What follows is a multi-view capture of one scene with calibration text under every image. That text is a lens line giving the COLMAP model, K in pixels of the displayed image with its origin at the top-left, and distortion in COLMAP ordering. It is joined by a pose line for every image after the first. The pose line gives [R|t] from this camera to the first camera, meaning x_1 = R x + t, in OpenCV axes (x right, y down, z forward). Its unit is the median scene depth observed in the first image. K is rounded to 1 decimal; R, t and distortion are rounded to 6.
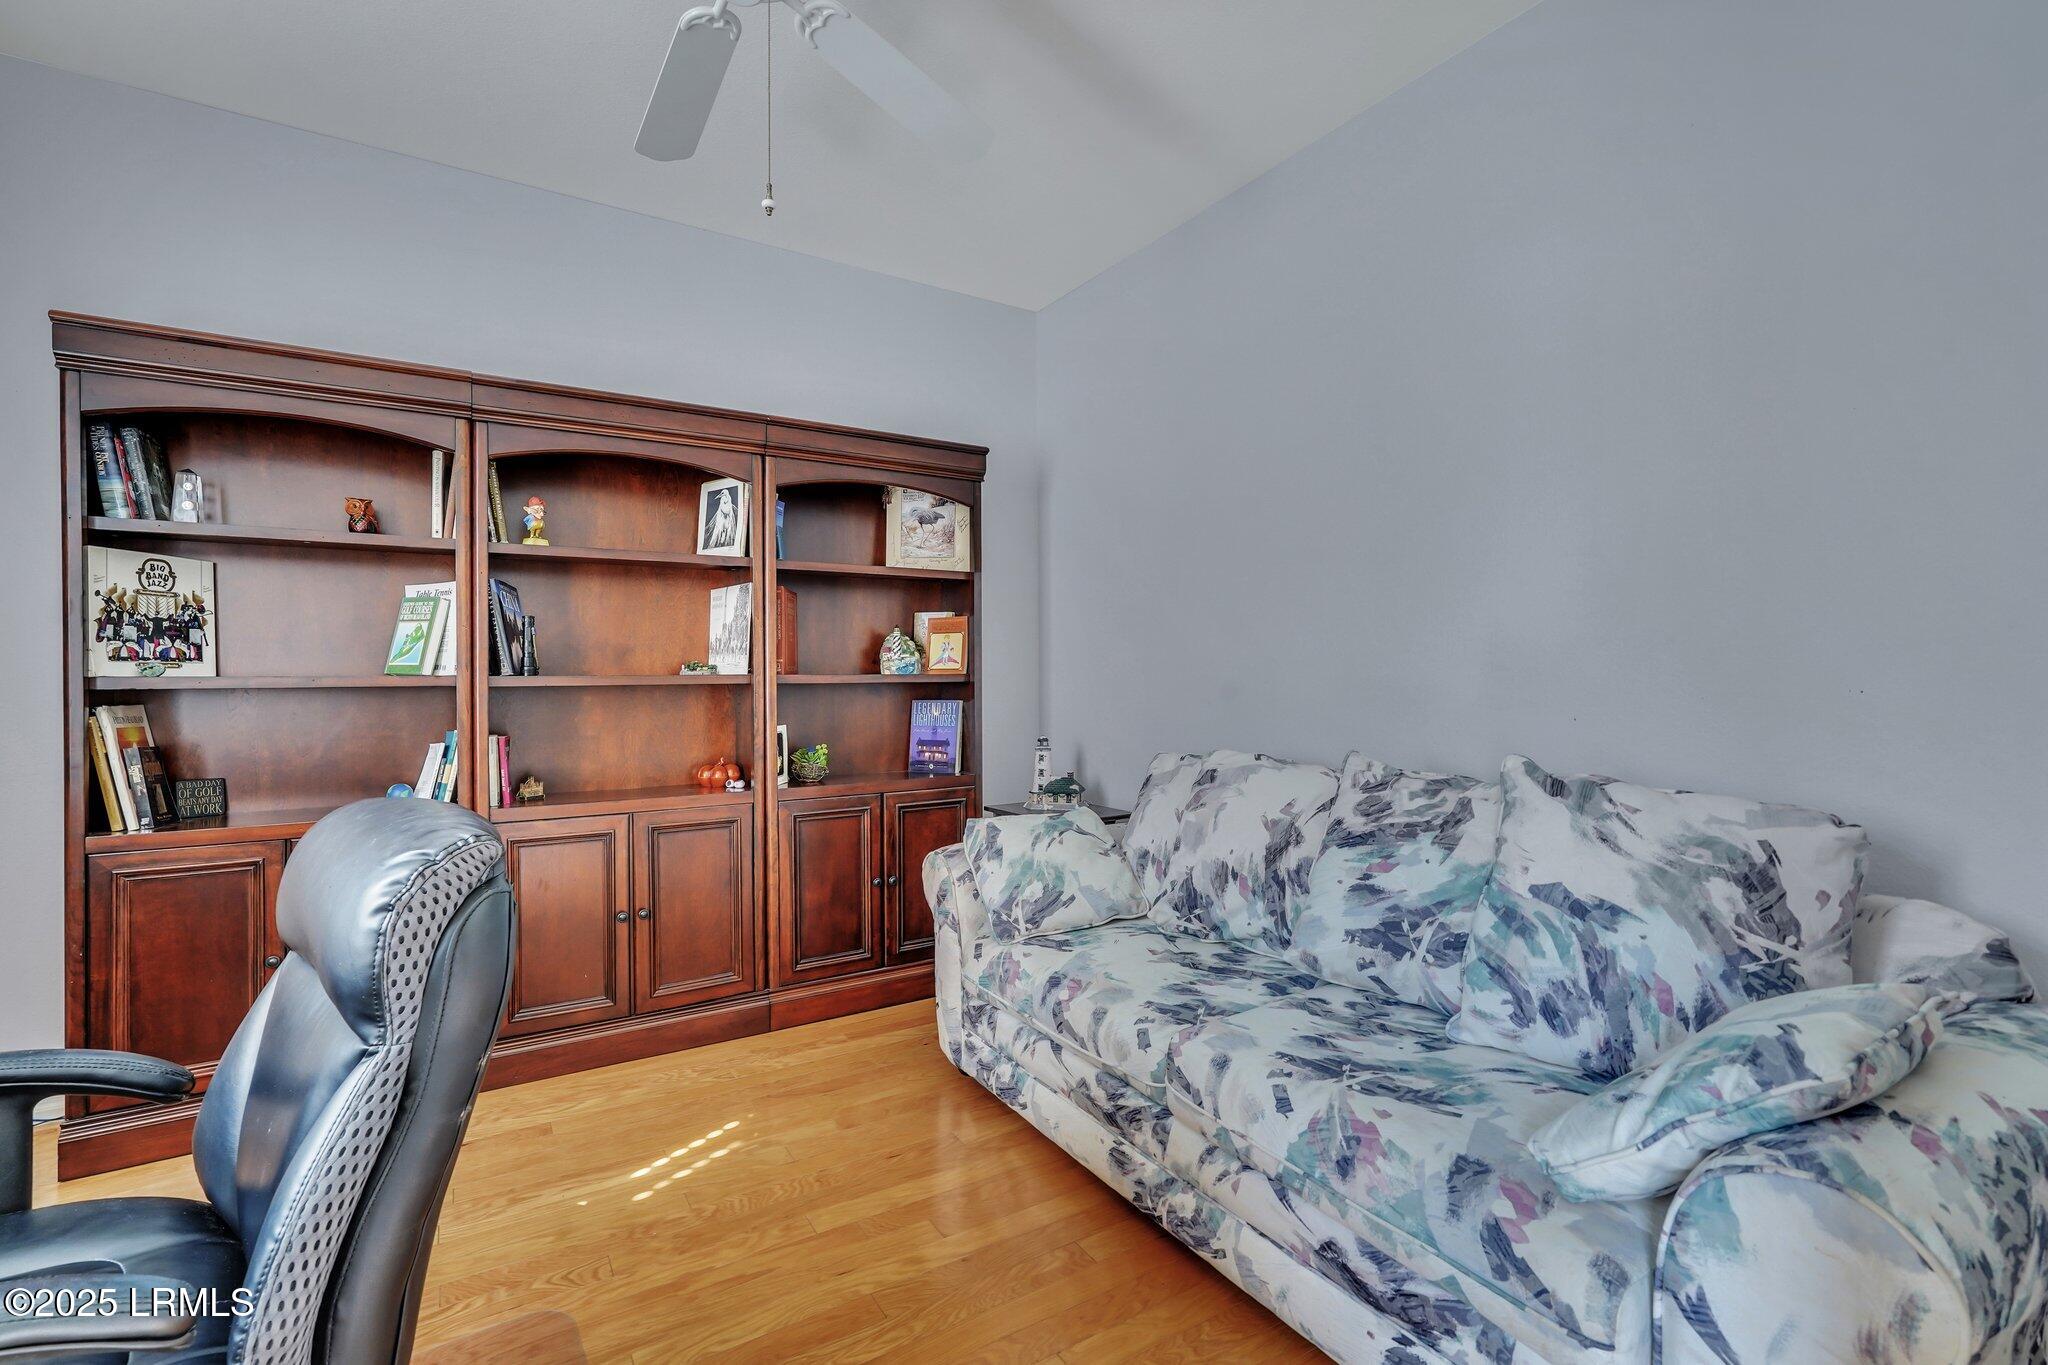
lens RADIAL K [[926.6, 0, 1024.0], [0, 926.6, 682.5], [0, 0, 1]] dist [0.000037, 0.000475]
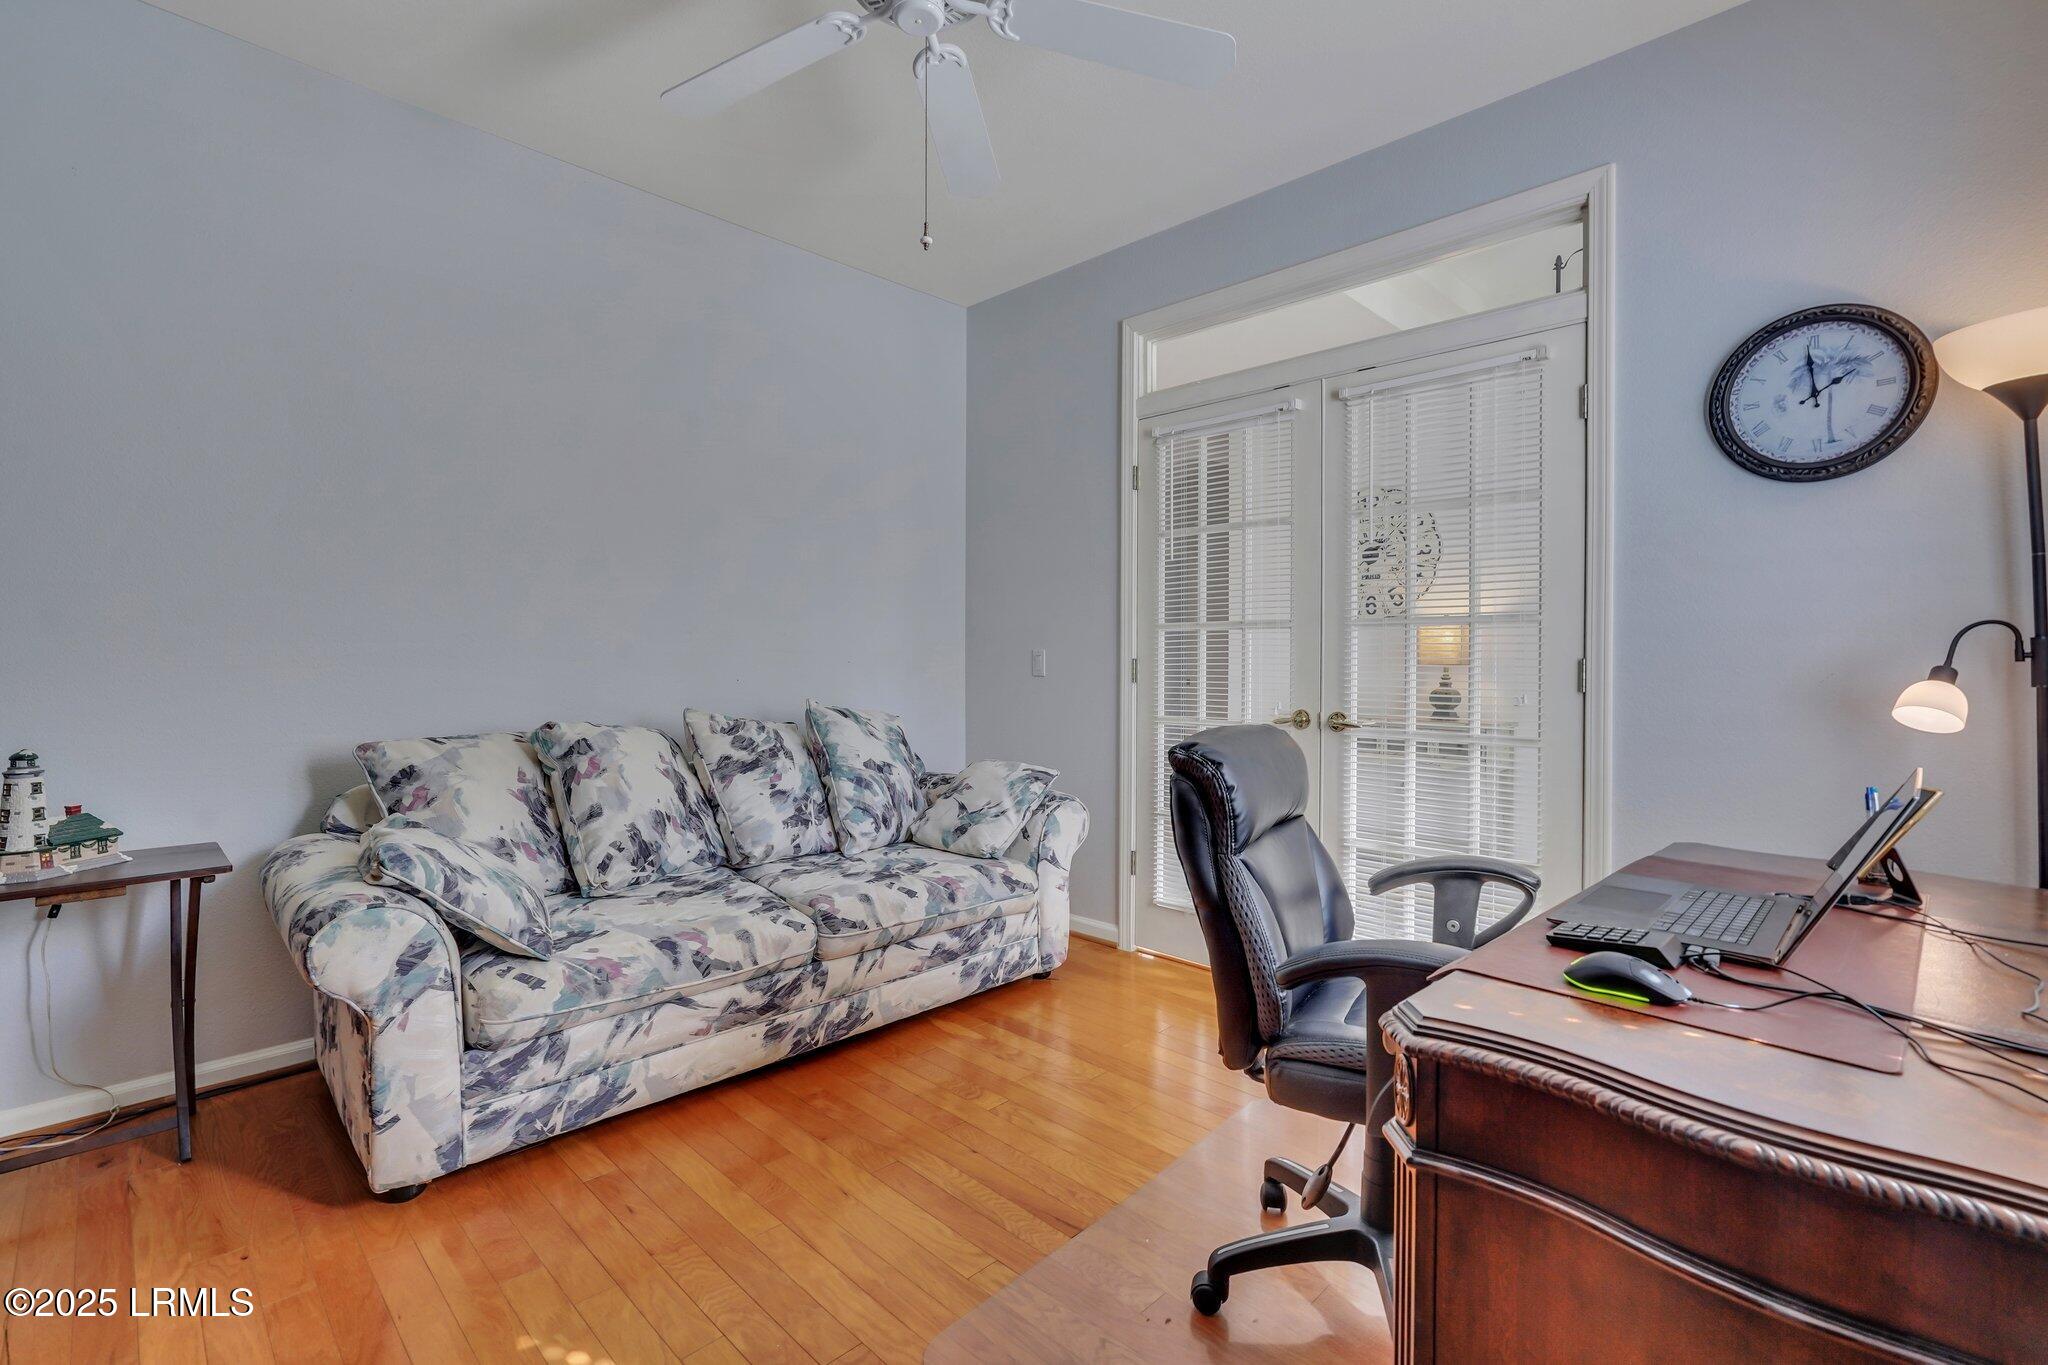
lens RADIAL K [[926.6, 0, 1024.0], [0, 926.6, 682.5], [0, 0, 1]] dist [0.000037, 0.000475]
pose [[-0.241796, -0.017450, 0.970170, -1.245861], [0.002865, 0.999821, 0.018697, 0.015381], [-0.970323, 0.007300, -0.241703, 1.015994]]
